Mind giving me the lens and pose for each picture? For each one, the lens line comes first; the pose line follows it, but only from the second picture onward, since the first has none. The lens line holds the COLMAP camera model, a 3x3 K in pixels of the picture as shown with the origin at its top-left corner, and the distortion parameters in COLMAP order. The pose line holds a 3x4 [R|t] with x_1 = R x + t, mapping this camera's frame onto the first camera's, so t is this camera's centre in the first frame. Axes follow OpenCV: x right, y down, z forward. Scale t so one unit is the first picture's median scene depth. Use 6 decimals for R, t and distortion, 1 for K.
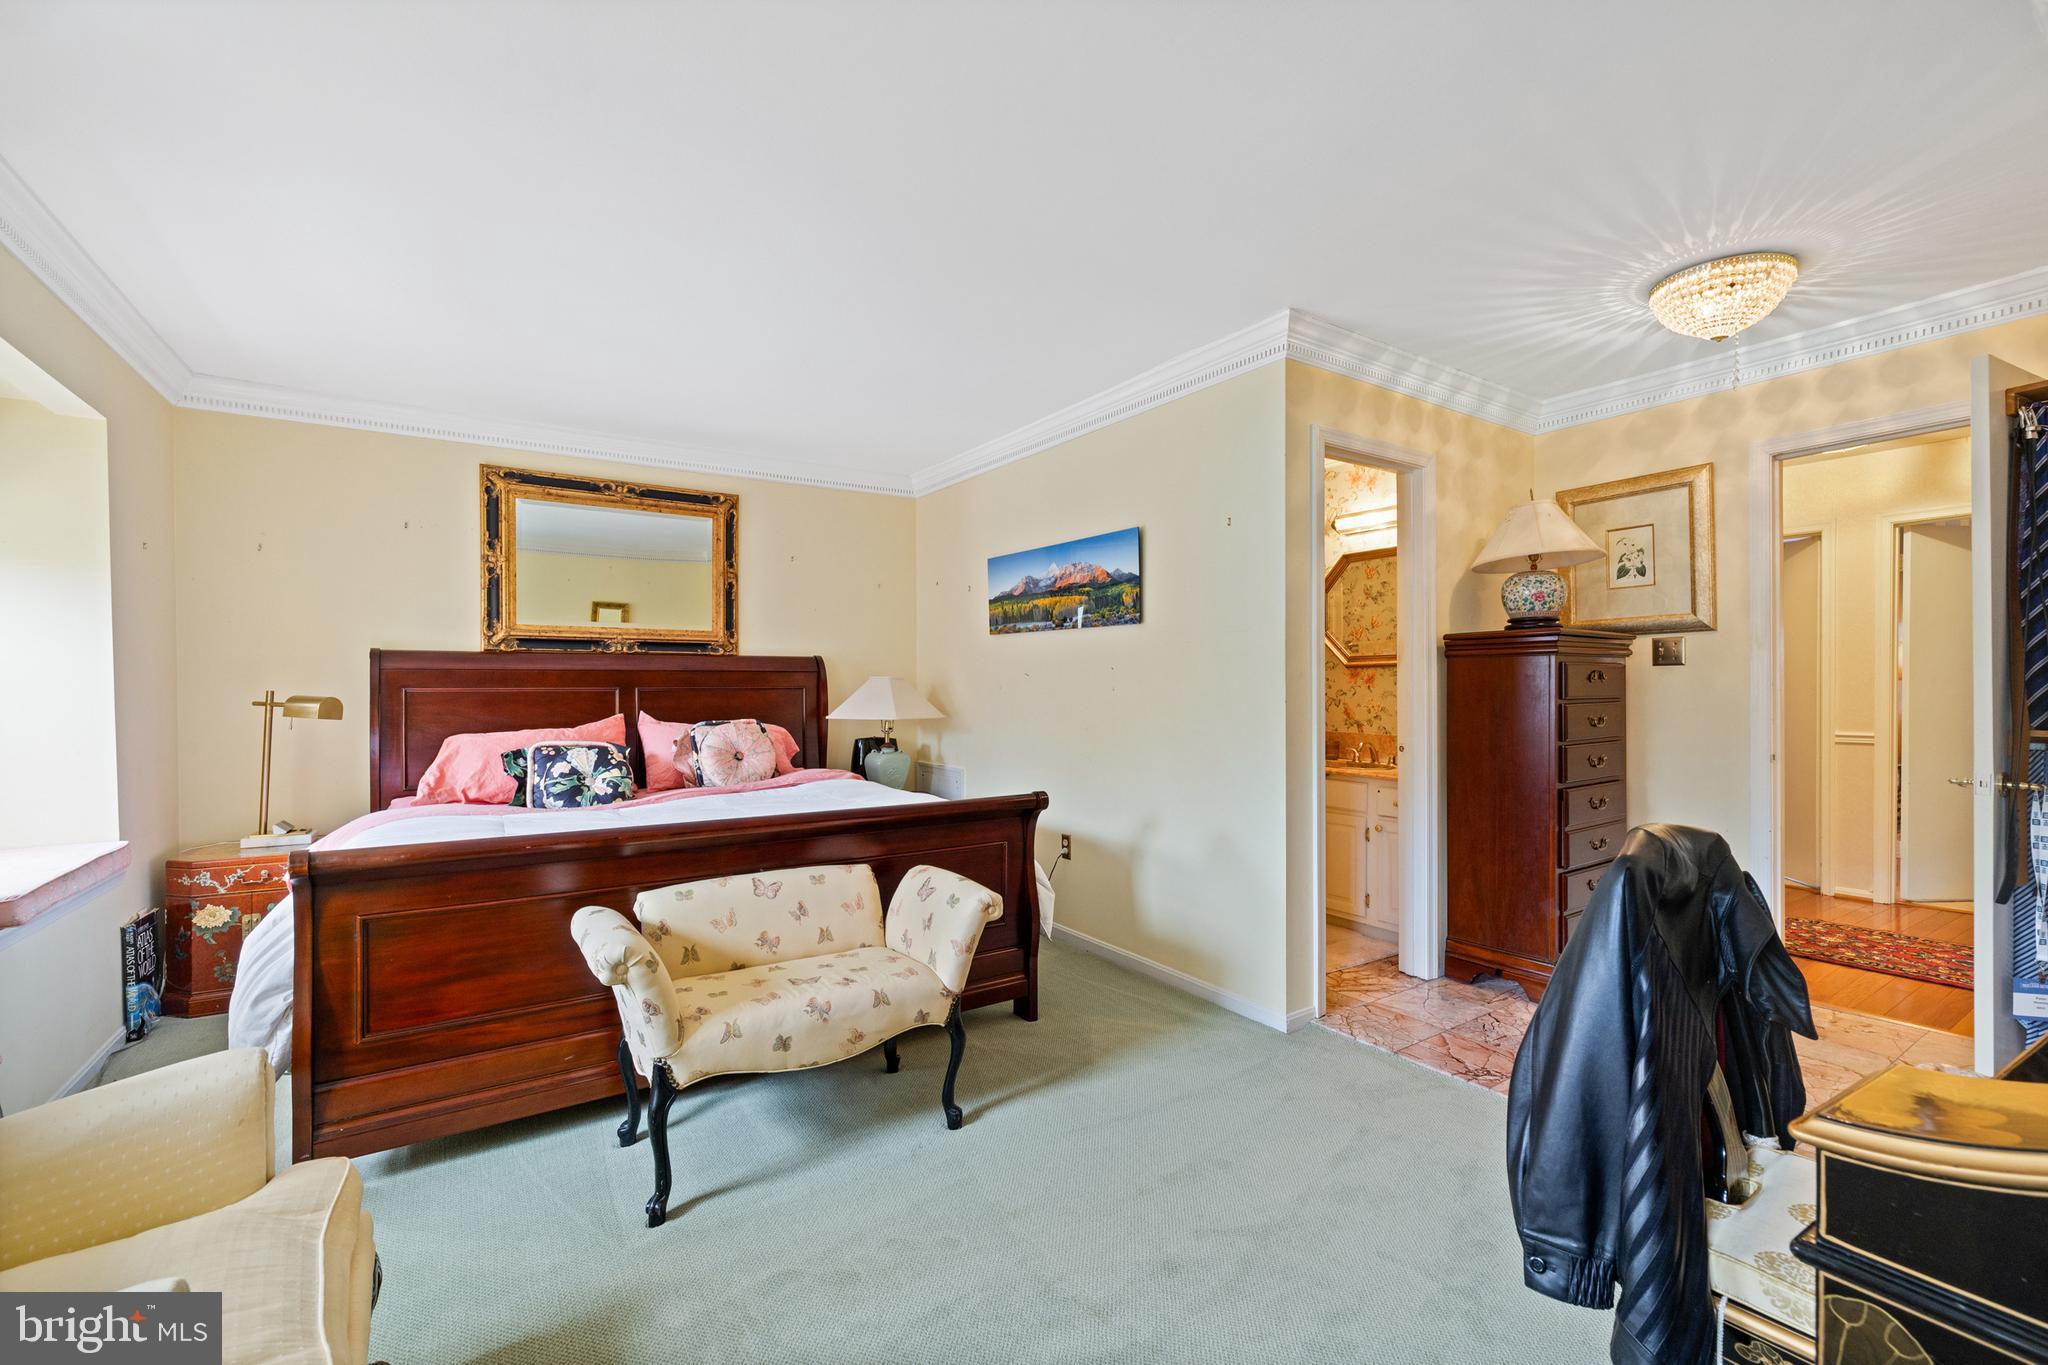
lens RADIAL K [[893.7, 0, 1027.7], [0, 893.7, 685.9], [0, 0, 1]] dist [0.007255, 0.000172]
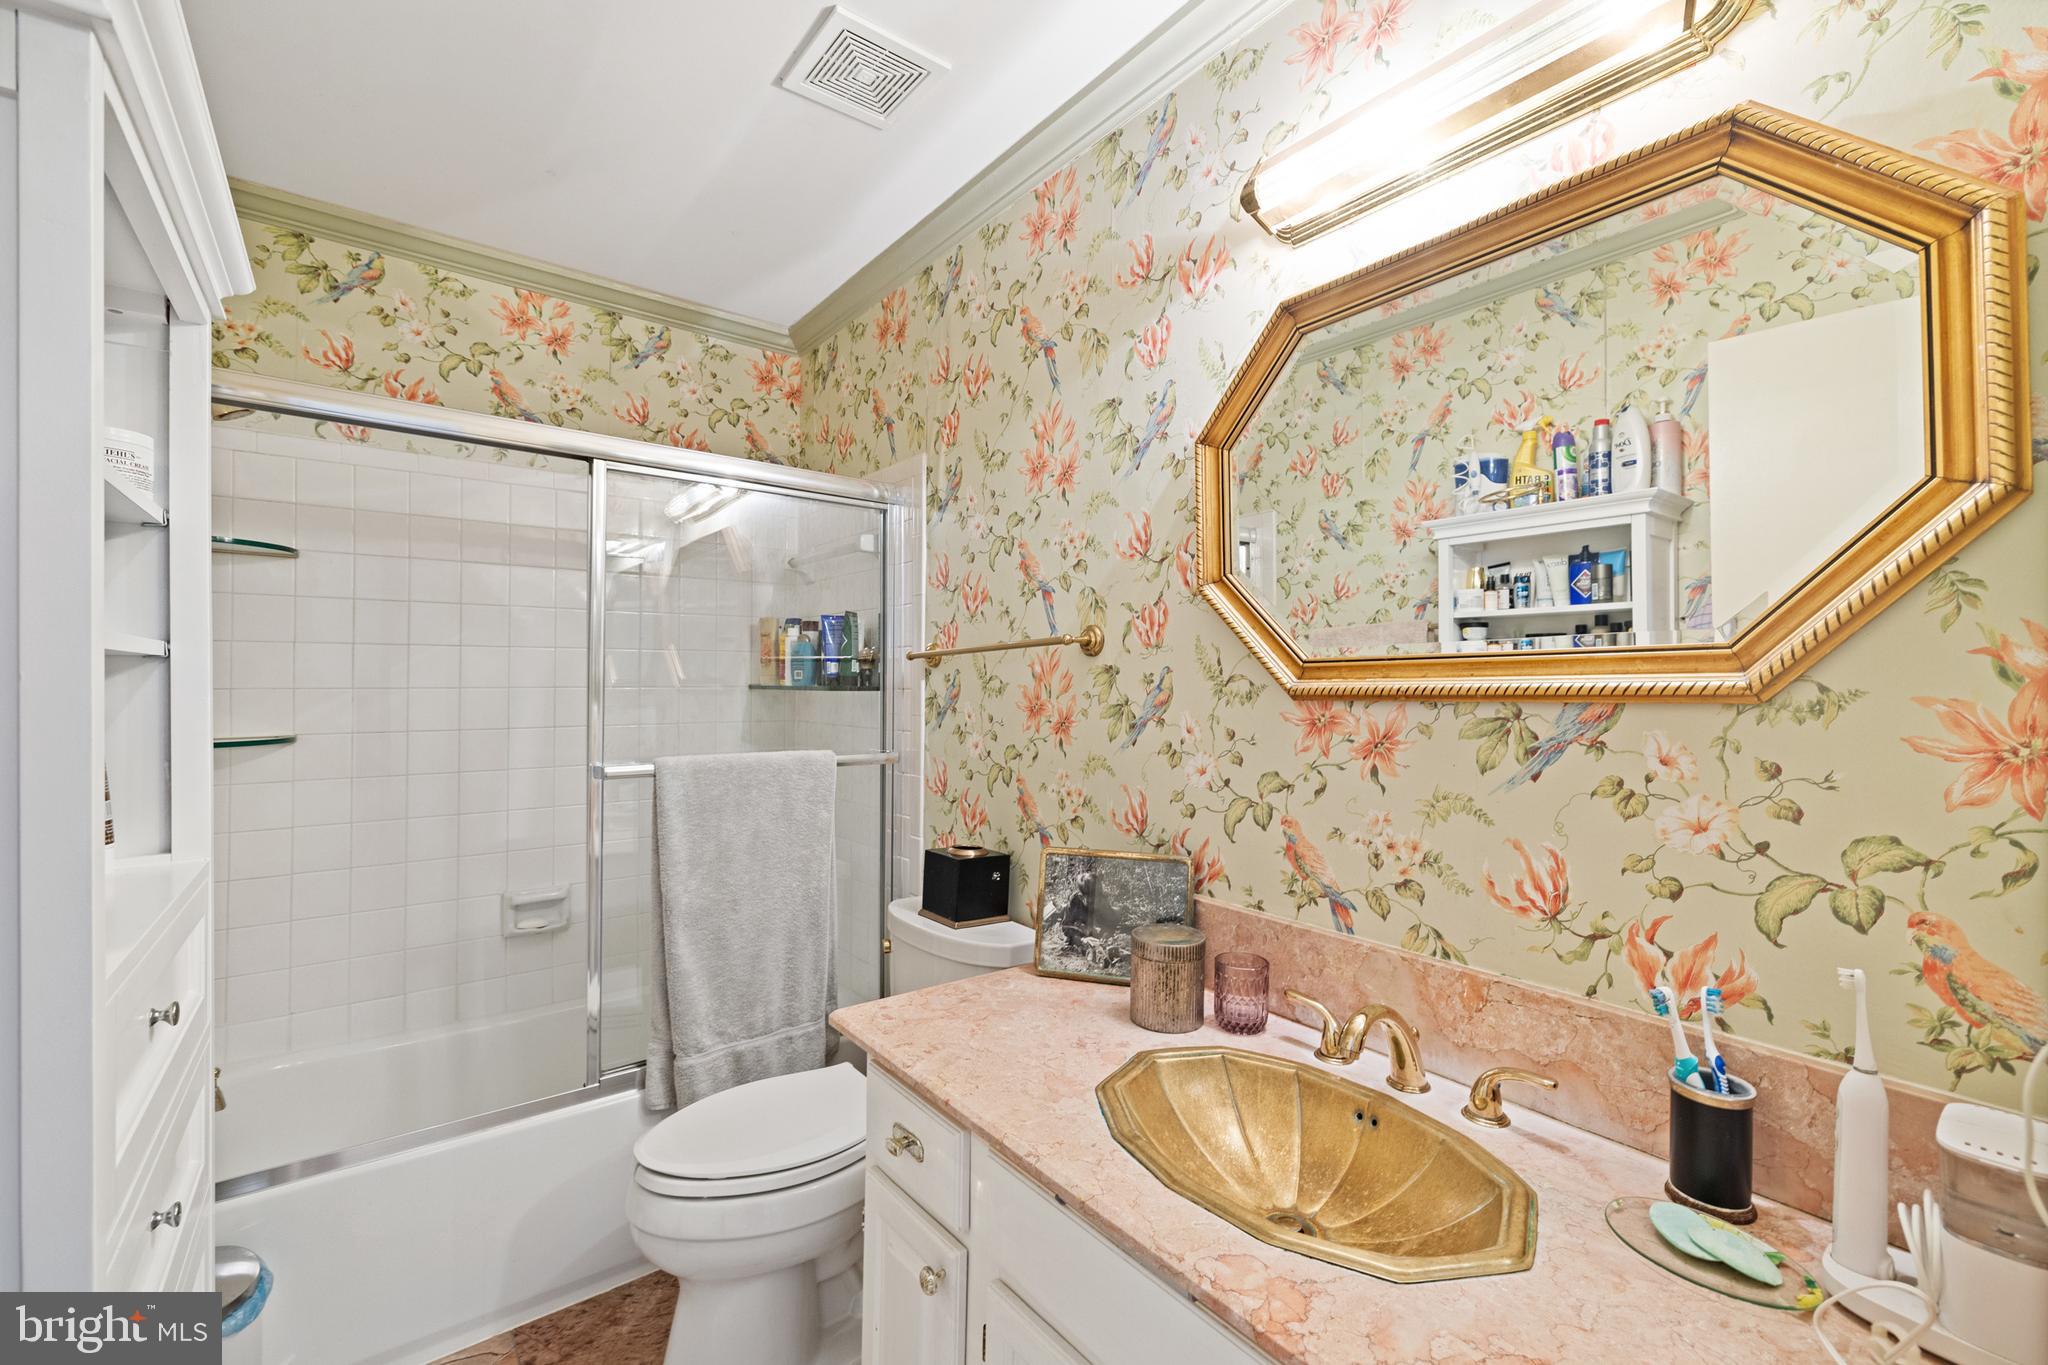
lens RADIAL K [[893.7, 0, 1027.7], [0, 893.7, 685.9], [0, 0, 1]] dist [0.007255, 0.000172]
pose [[0.997580, -0.000886, 0.069519, 0.252381], [0.001039, 0.999997, -0.002161, -0.024015], [-0.069517, 0.002228, 0.997578, 0.721692]]
